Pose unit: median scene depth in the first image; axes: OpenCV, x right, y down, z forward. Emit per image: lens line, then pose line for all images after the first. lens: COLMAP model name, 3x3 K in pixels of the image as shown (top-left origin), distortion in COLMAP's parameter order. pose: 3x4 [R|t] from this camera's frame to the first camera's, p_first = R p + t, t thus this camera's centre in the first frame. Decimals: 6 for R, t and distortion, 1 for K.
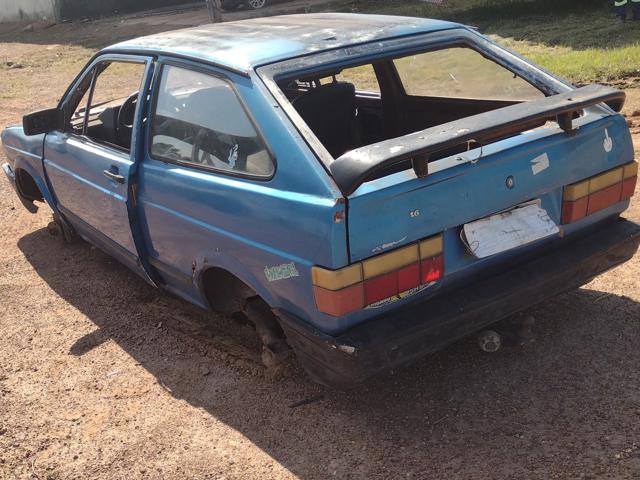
lens RADIAL K [[796.2, 0, 321.5], [0, 796.2, 239.9], [0, 0, 1]] dist [0.061572, 0.000000]
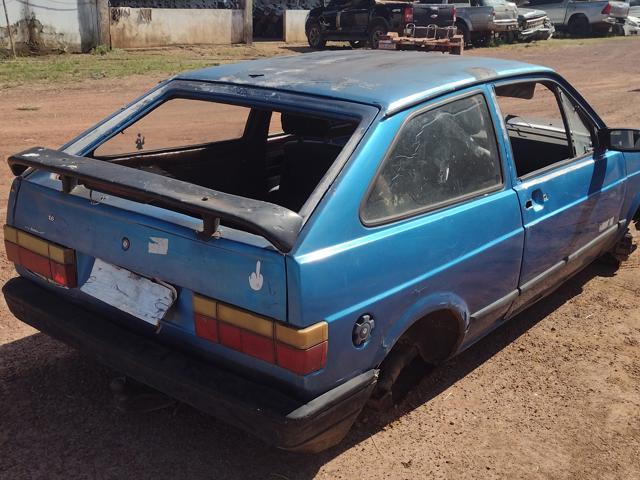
lens RADIAL K [[796.2, 0, 321.7], [0, 796.2, 241.4], [0, 0, 1]] dist [0.061572, 0.000000]
pose [[0.263424, 0.399376, -0.878127, 1.163903], [-0.366671, 0.883411, 0.291784, -0.451198], [0.892278, 0.245120, 0.379152, 0.847303]]
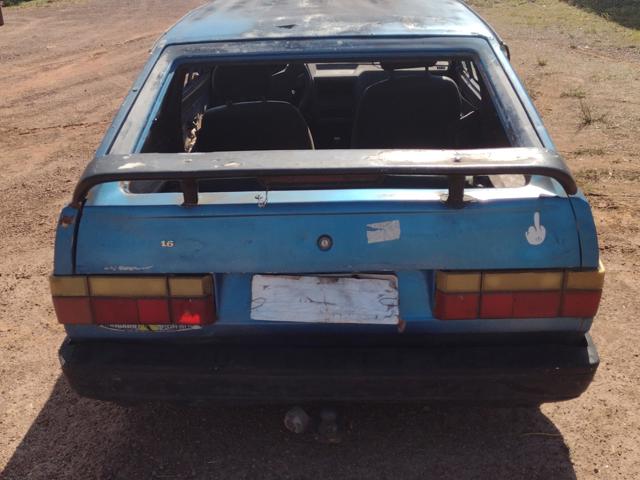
lens RADIAL K [[796.2, 0, 318.3], [0, 796.2, 238.4], [0, 0, 1]] dist [0.061572, 0.000000]
pose [[0.789172, 0.293425, -0.539546, 0.659863], [-0.252934, 0.955808, 0.149848, -0.194546], [0.559672, 0.018213, 0.828514, 0.343582]]
